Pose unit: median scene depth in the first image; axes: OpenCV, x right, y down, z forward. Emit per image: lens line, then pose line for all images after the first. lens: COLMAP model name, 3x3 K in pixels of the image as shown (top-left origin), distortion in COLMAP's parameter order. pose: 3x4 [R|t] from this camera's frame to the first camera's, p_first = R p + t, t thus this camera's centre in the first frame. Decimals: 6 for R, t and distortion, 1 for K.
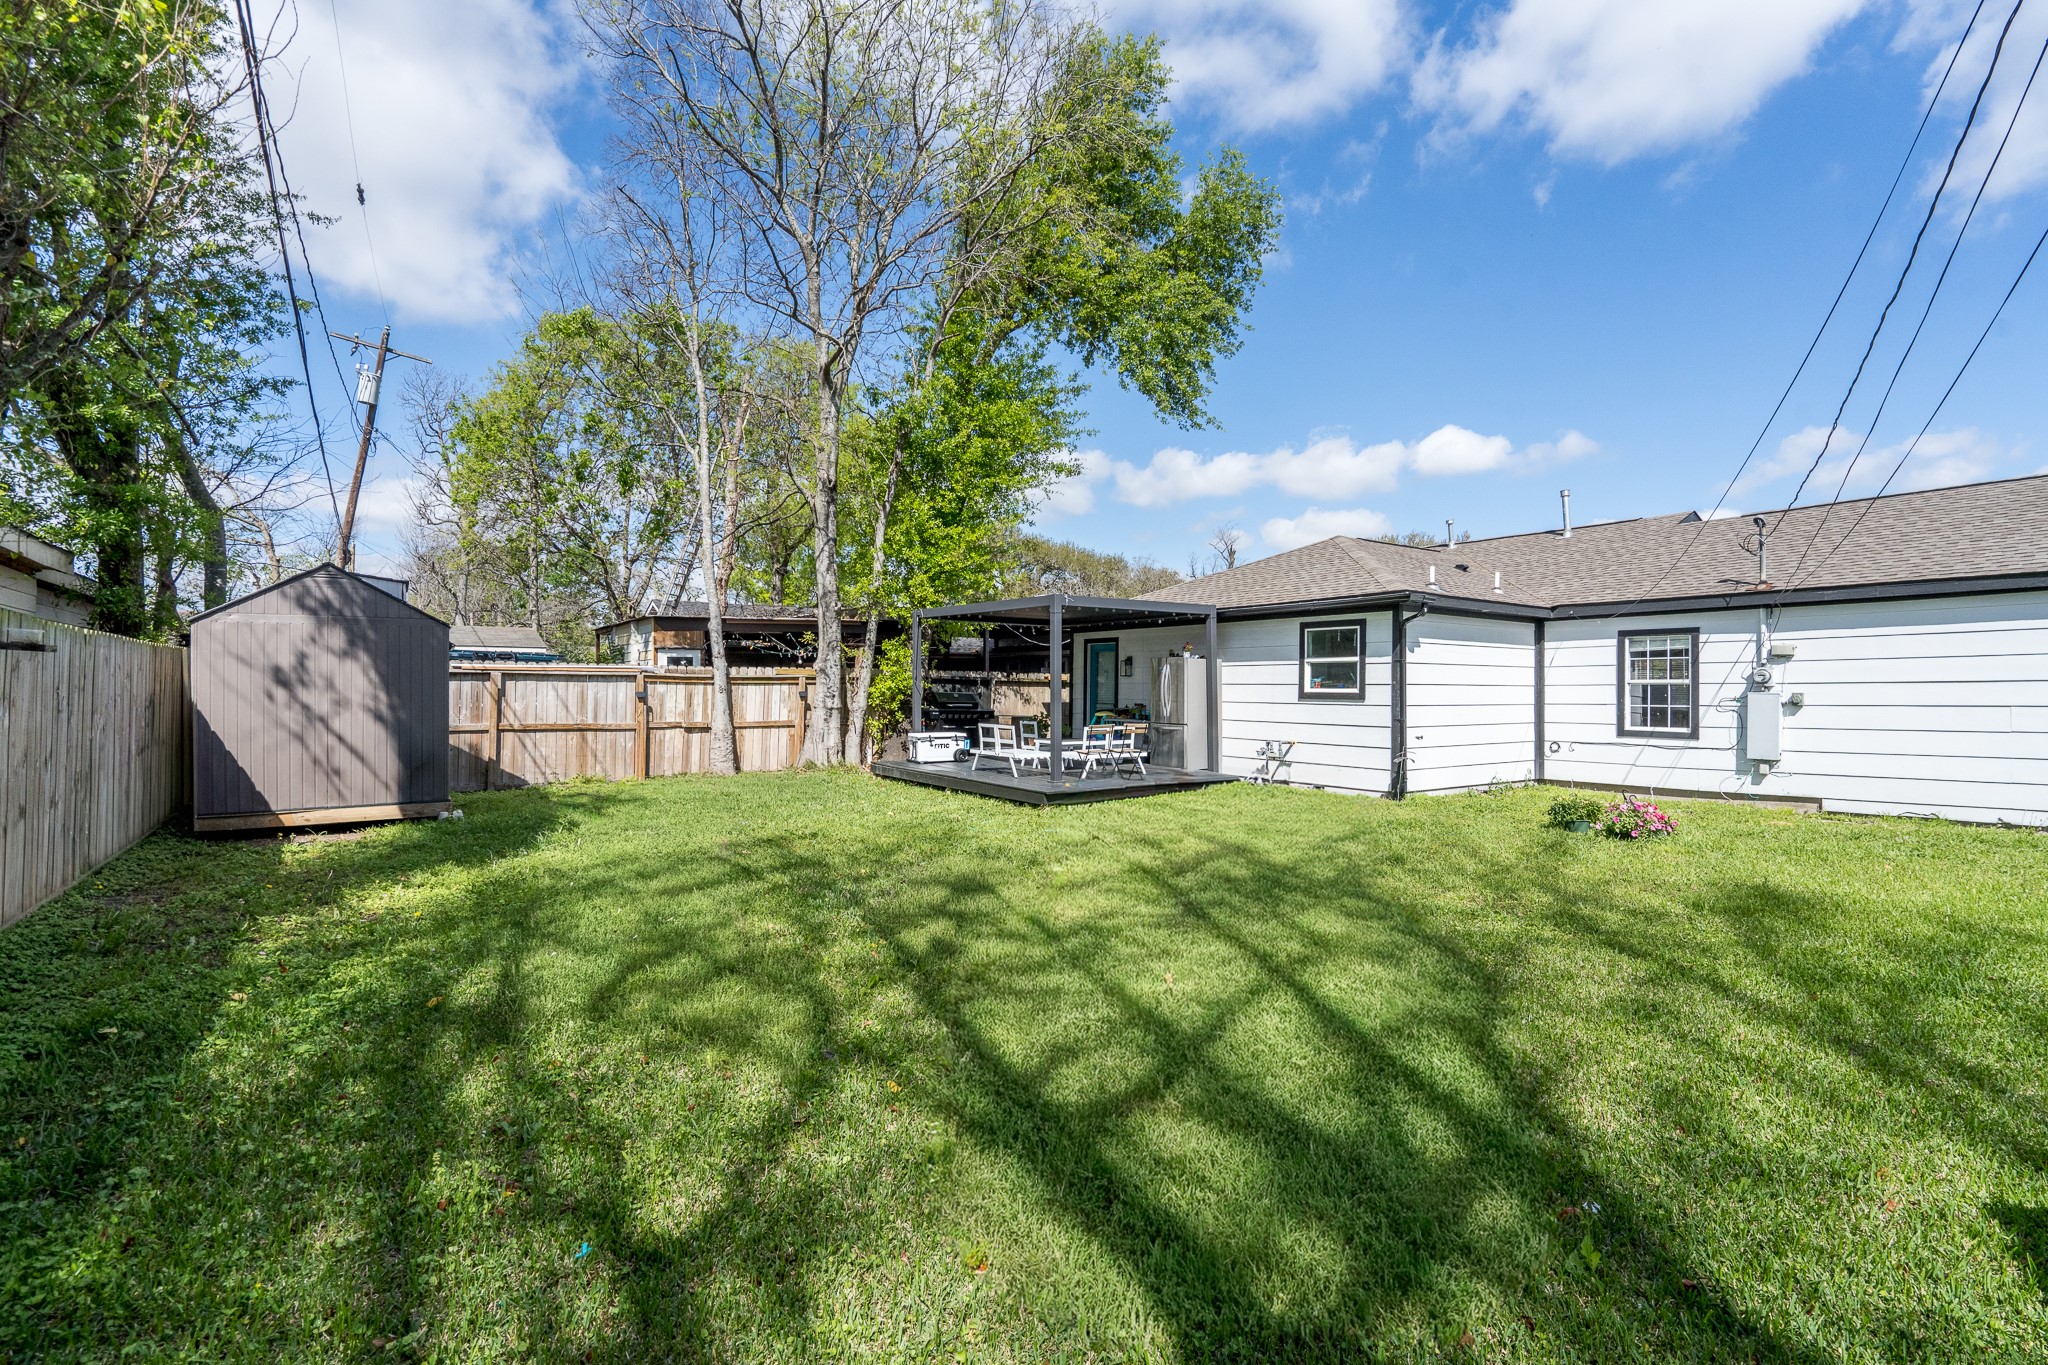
lens RADIAL K [[942.8, 0, 1018.4], [0, 942.8, 683.7], [0, 0, 1]] dist [0.000435, 0.000508]
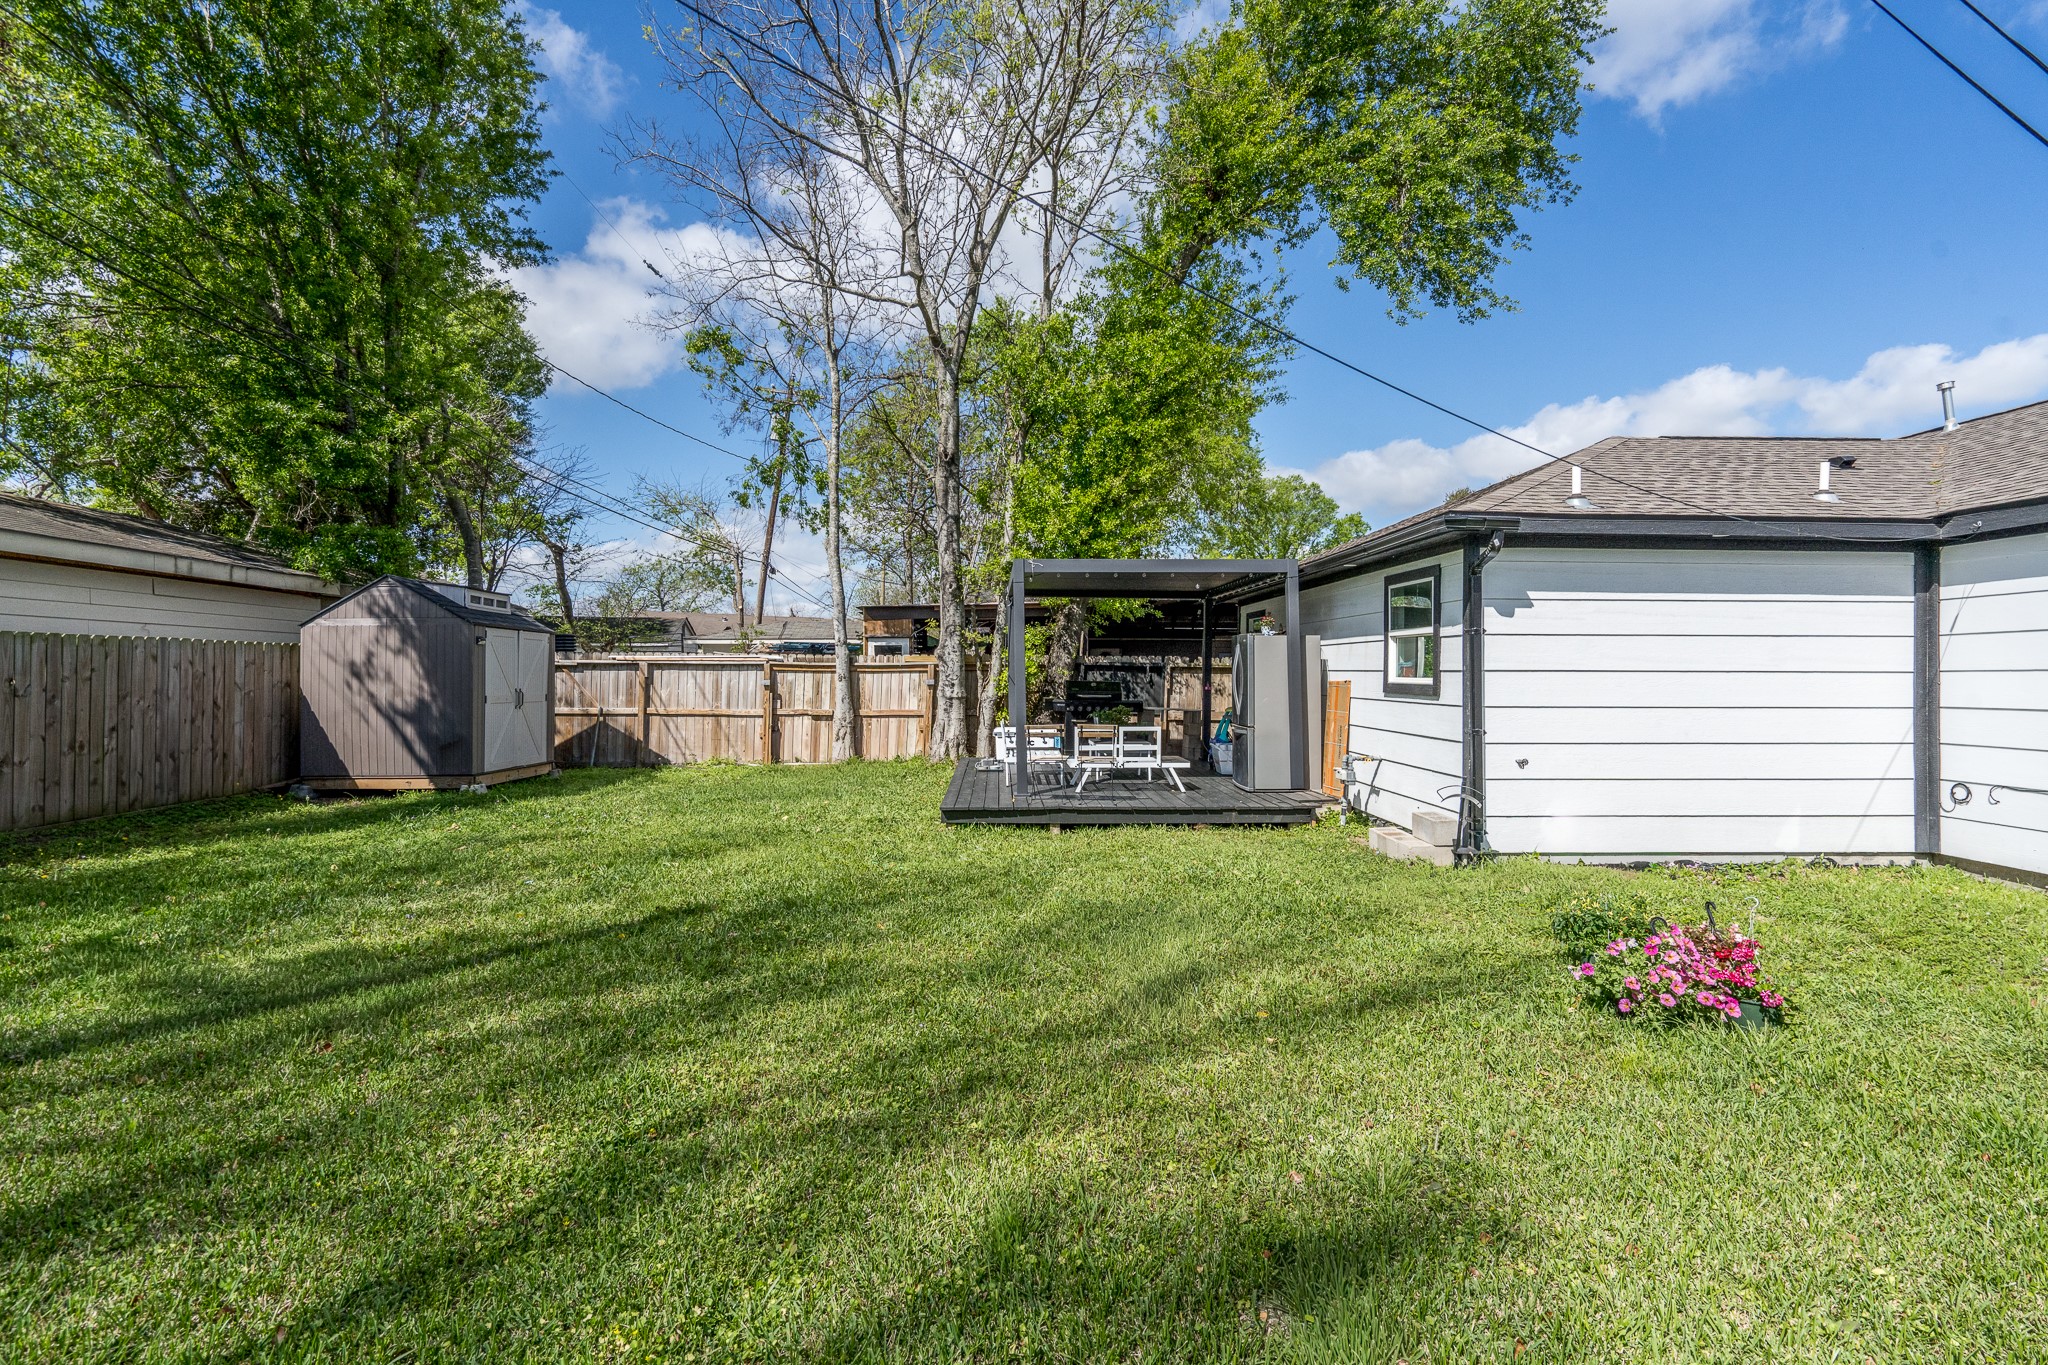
lens RADIAL K [[942.8, 0, 1026.0], [0, 942.8, 674.3], [0, 0, 1]] dist [0.000435, 0.000508]
pose [[0.829884, -0.001748, -0.557934, 0.441047], [0.005879, 0.999967, 0.005611, -0.002329], [0.557906, -0.007937, 0.829866, 0.304040]]
